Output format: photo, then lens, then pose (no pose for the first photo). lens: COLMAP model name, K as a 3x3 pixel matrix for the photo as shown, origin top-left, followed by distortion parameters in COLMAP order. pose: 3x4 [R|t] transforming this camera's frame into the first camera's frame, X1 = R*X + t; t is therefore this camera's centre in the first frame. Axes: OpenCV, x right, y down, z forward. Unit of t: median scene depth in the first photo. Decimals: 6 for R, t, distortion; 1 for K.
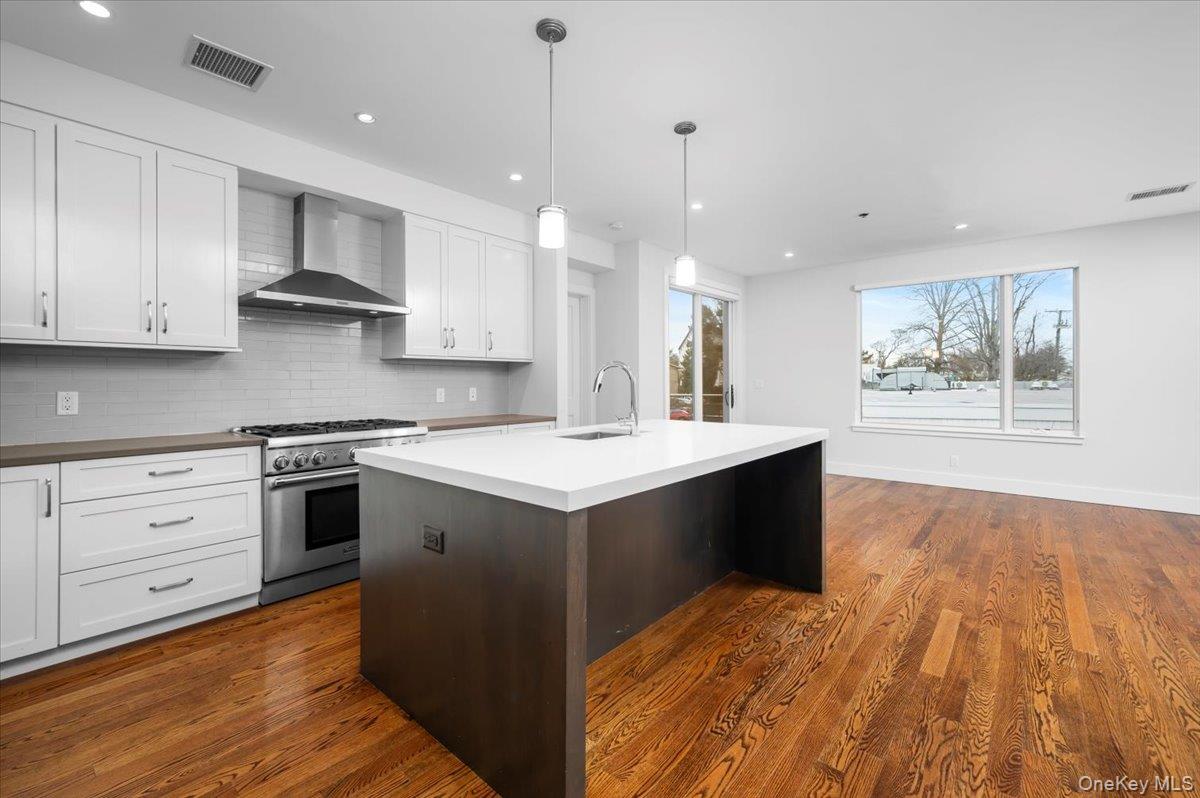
lens RADIAL K [[499.4, 0, 607.5], [0, 499.4, 380.0], [0, 0, 1]] dist [0.005234, 0.001038]
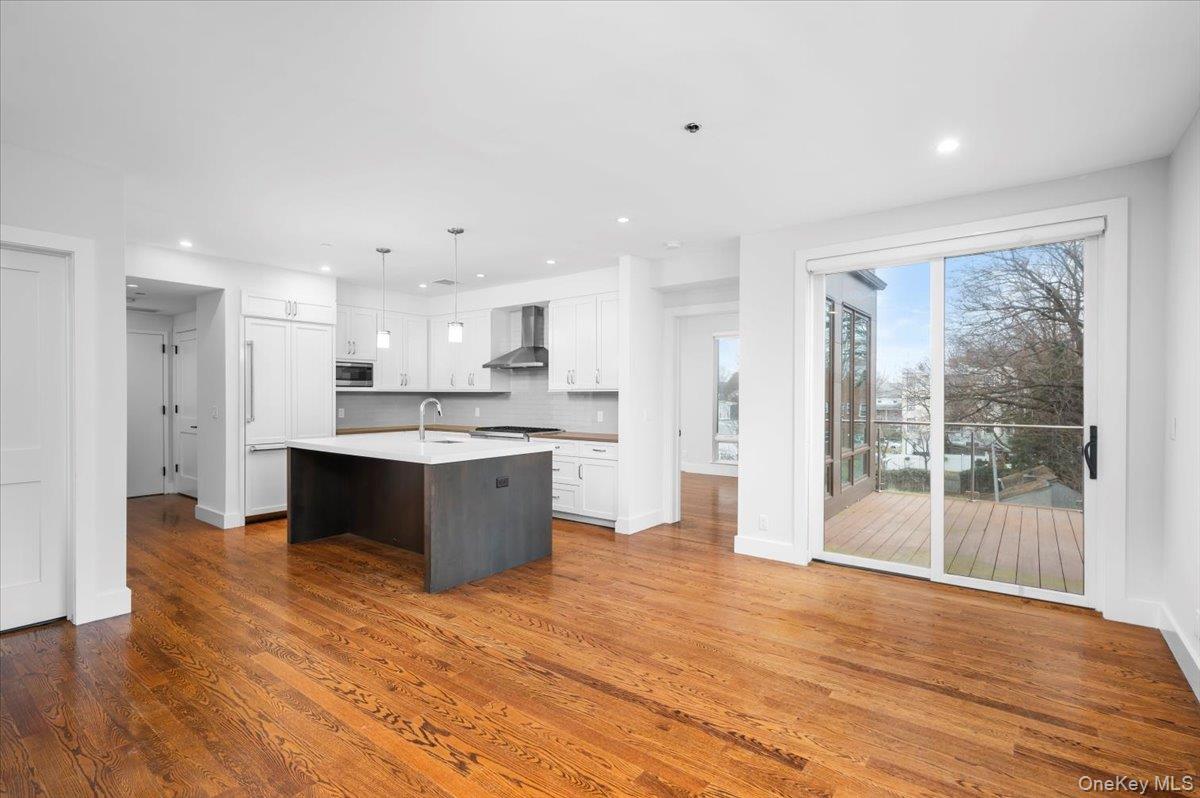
lens RADIAL K [[566.4, 0, 603.2], [0, 566.4, 400.7], [0, 0, 1]] dist [0.004070, -0.000487]
pose [[0.048159, 0.011949, -0.998768, 1.789892], [-0.001103, 0.999928, 0.011910, -0.045137], [0.998839, 0.000528, 0.048168, 1.355218]]
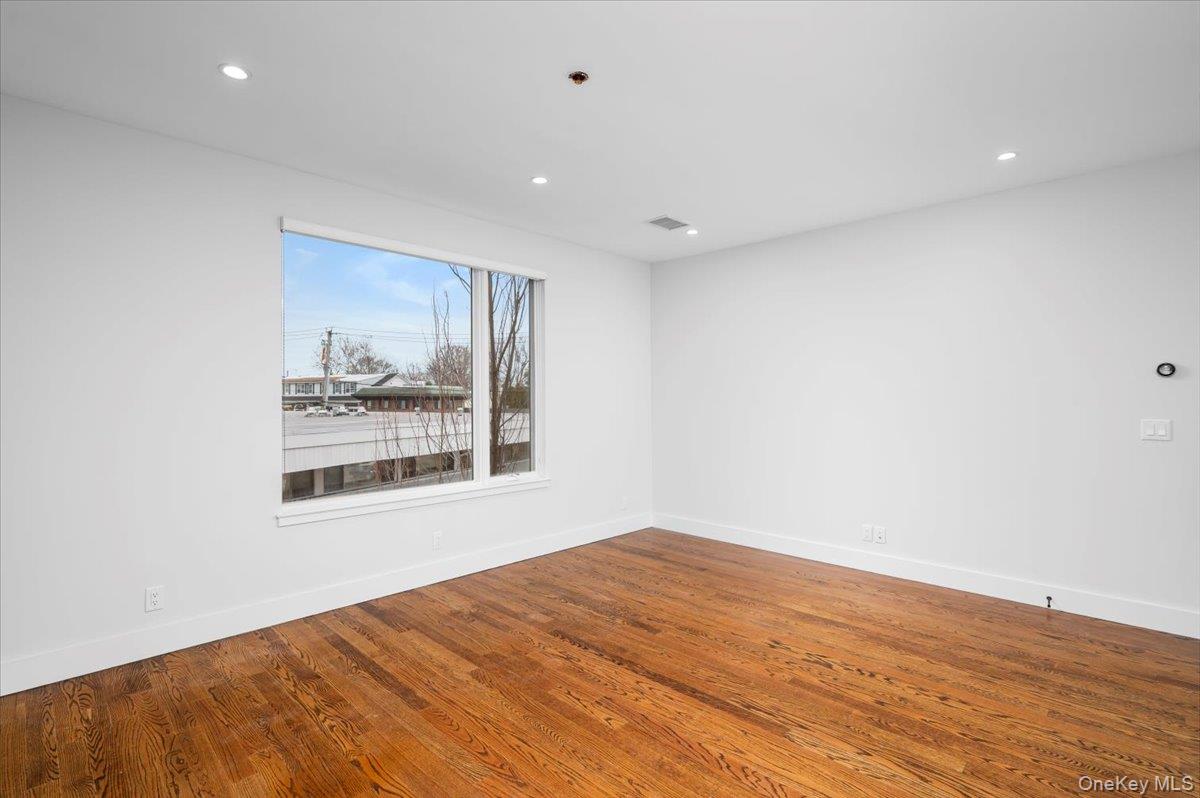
lens RADIAL K [[566.4, 0, 596.3], [0, 566.4, 403.3], [0, 0, 1]] dist [0.004070, -0.000487]
pose [[0.078441, -0.005233, 0.996905, -0.034565], [-0.000254, 0.999986, 0.005269, -0.037919], [-0.996919, -0.000666, 0.078438, 1.469313]]
